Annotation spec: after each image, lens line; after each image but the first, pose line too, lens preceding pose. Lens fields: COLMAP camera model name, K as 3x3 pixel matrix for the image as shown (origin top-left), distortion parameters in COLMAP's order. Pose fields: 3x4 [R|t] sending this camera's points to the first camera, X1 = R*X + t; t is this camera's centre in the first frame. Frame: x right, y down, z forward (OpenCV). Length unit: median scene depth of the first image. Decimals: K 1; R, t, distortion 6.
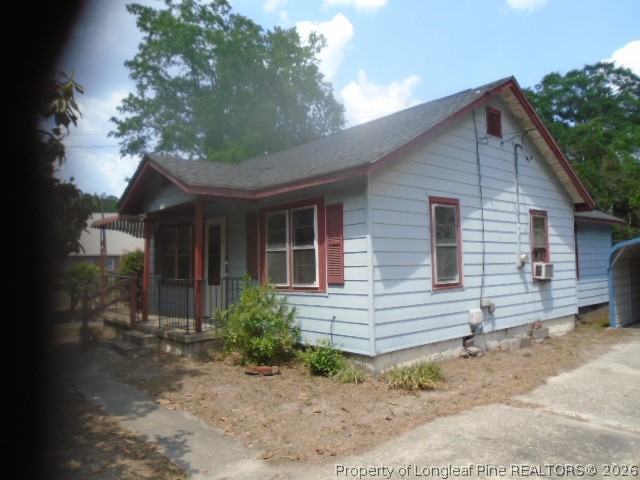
lens RADIAL K [[484.3, 0, 317.9], [0, 484.3, 242.2], [0, 0, 1]] dist [-0.036054, 0.010987]
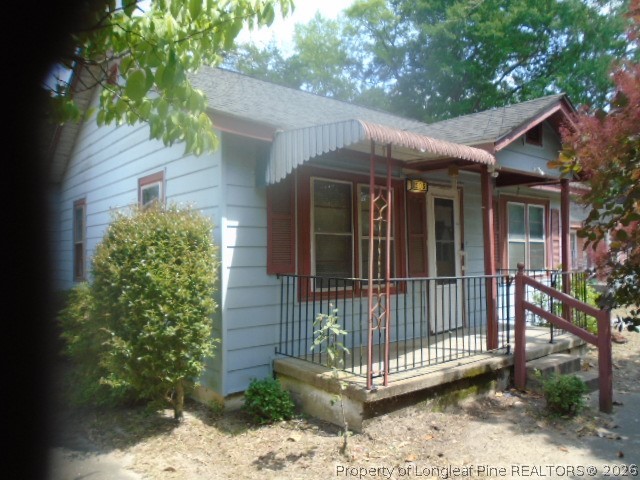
lens RADIAL K [[484.3, 0, 319.8], [0, 484.3, 240.3], [0, 0, 1]] dist [-0.036054, 0.010987]
pose [[0.031582, 0.034797, 0.998895, -1.705762], [-0.049799, 0.998207, -0.033199, 0.107338], [-0.998260, -0.048695, 0.033259, 2.158826]]
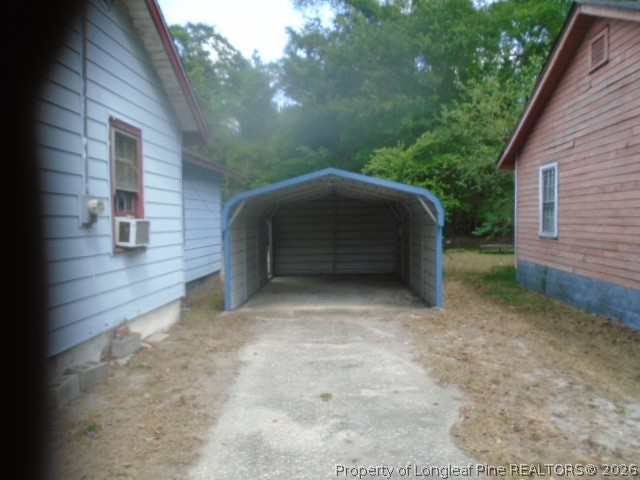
lens RADIAL K [[484.3, 0, 318.6], [0, 484.3, 242.2], [0, 0, 1]] dist [-0.036054, 0.010987]
pose [[0.704177, -0.017569, 0.709807, 0.196881], [-0.038411, 0.997287, 0.062791, 0.024514], [-0.708984, -0.071480, 0.701592, 0.399749]]
